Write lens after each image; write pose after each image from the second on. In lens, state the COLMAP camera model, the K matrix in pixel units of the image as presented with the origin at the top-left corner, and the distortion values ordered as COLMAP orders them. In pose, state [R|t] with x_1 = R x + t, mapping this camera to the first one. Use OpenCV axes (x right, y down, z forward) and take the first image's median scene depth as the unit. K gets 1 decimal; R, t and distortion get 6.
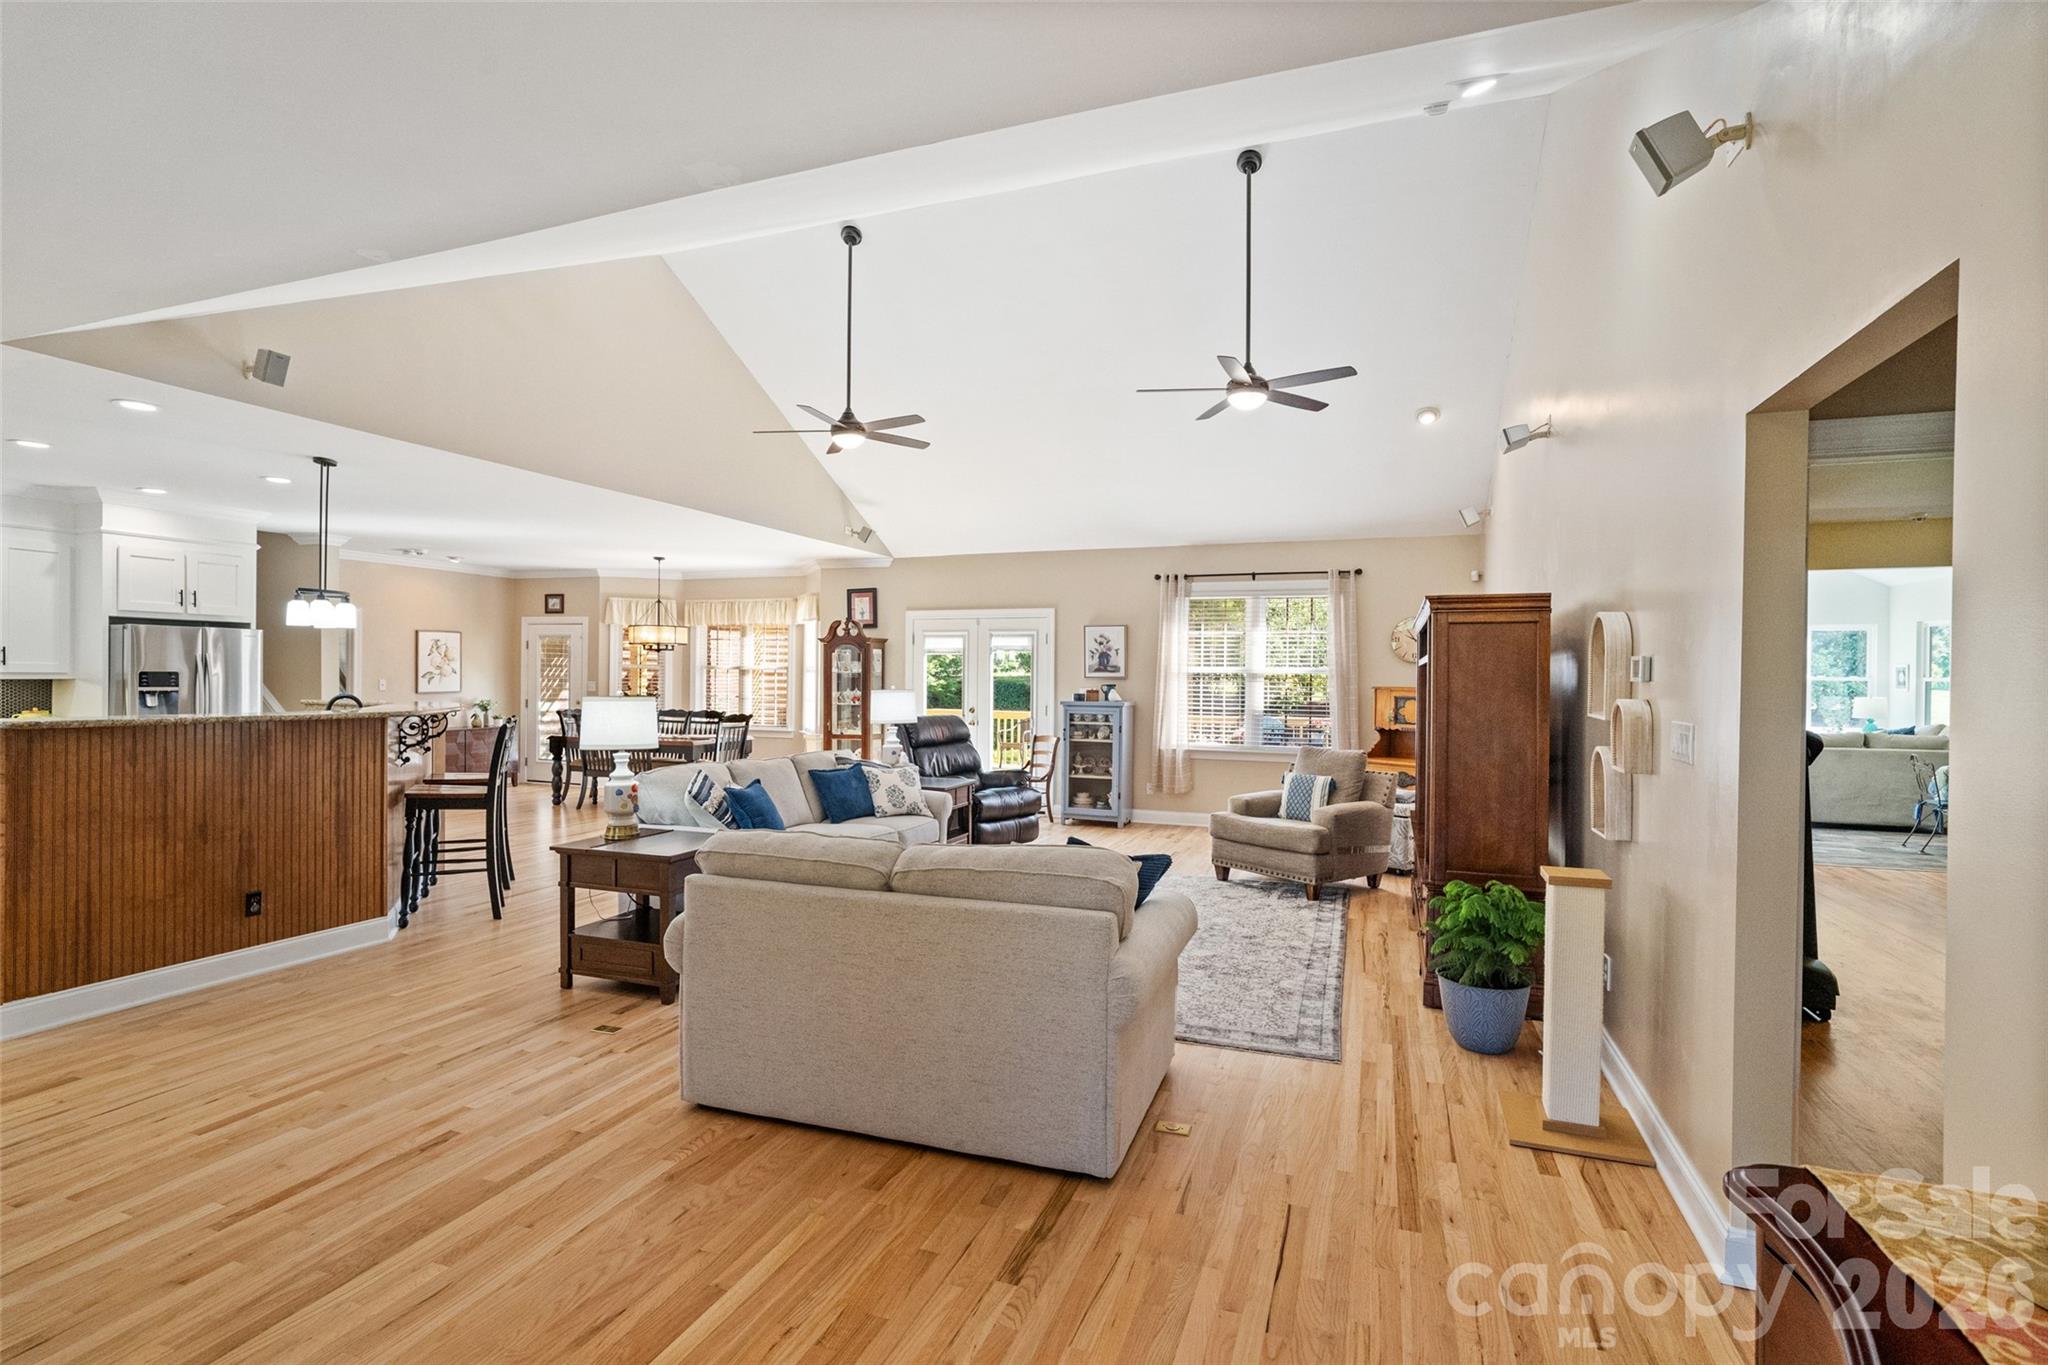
lens RADIAL K [[959.9, 0, 1024.0], [0, 959.9, 682.5], [0, 0, 1]] dist [-0.007945, 0.000436]
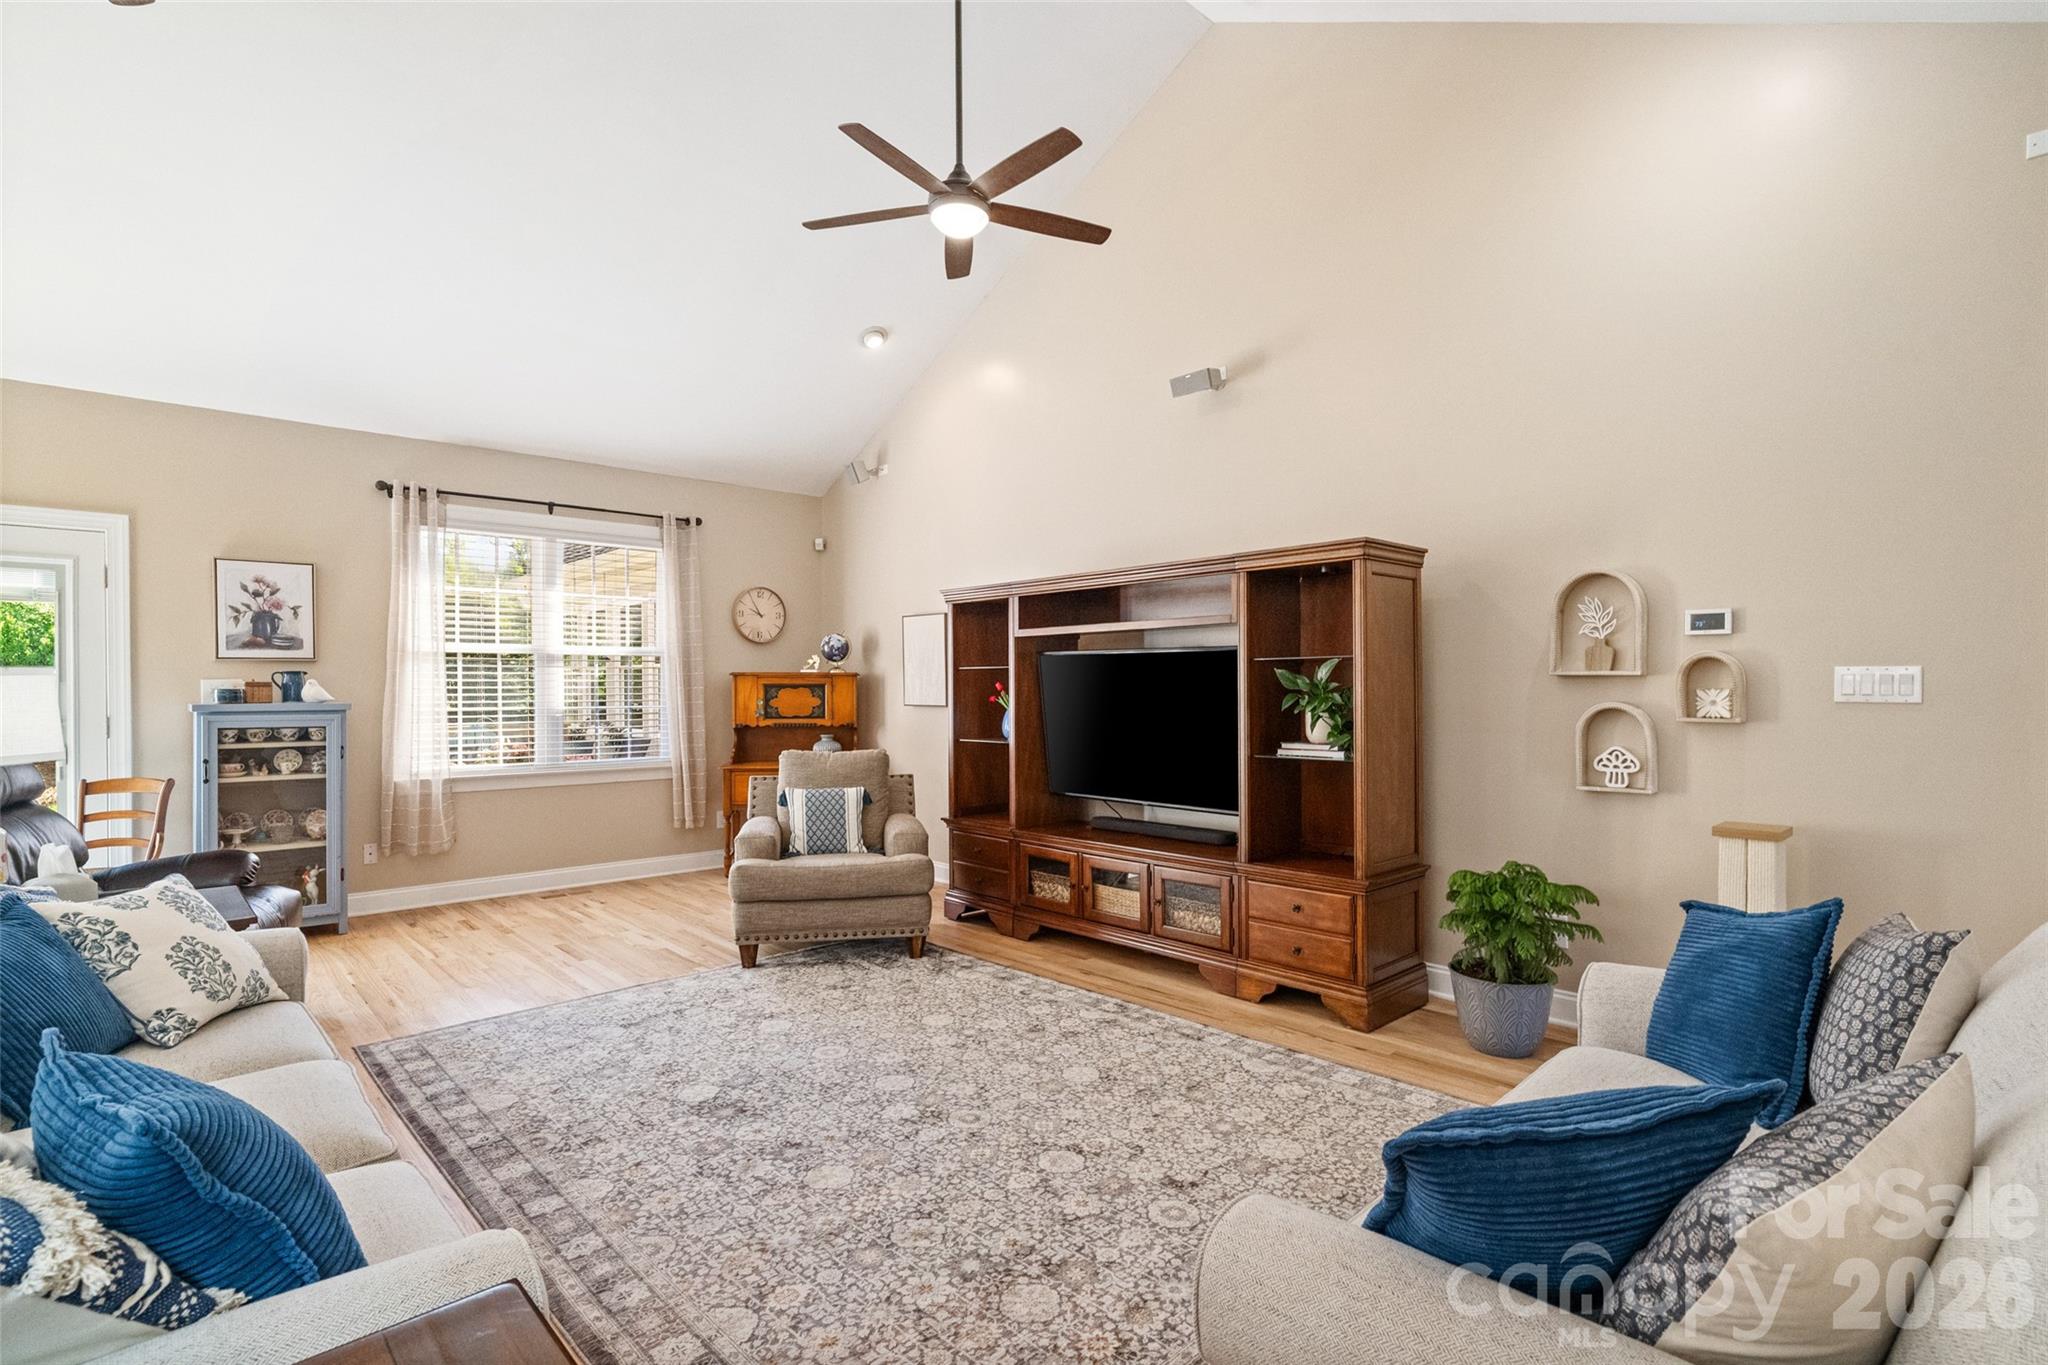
lens RADIAL K [[978.6, 0, 1024.0], [0, 978.6, 682.5], [0, 0, 1]] dist [-0.012661, 0.000299]
pose [[0.454995, -0.007082, 0.890466, -0.228129], [0.014476, 0.999895, 0.000556, 0.015351], [-0.890376, 0.012638, 0.455050, 0.429760]]
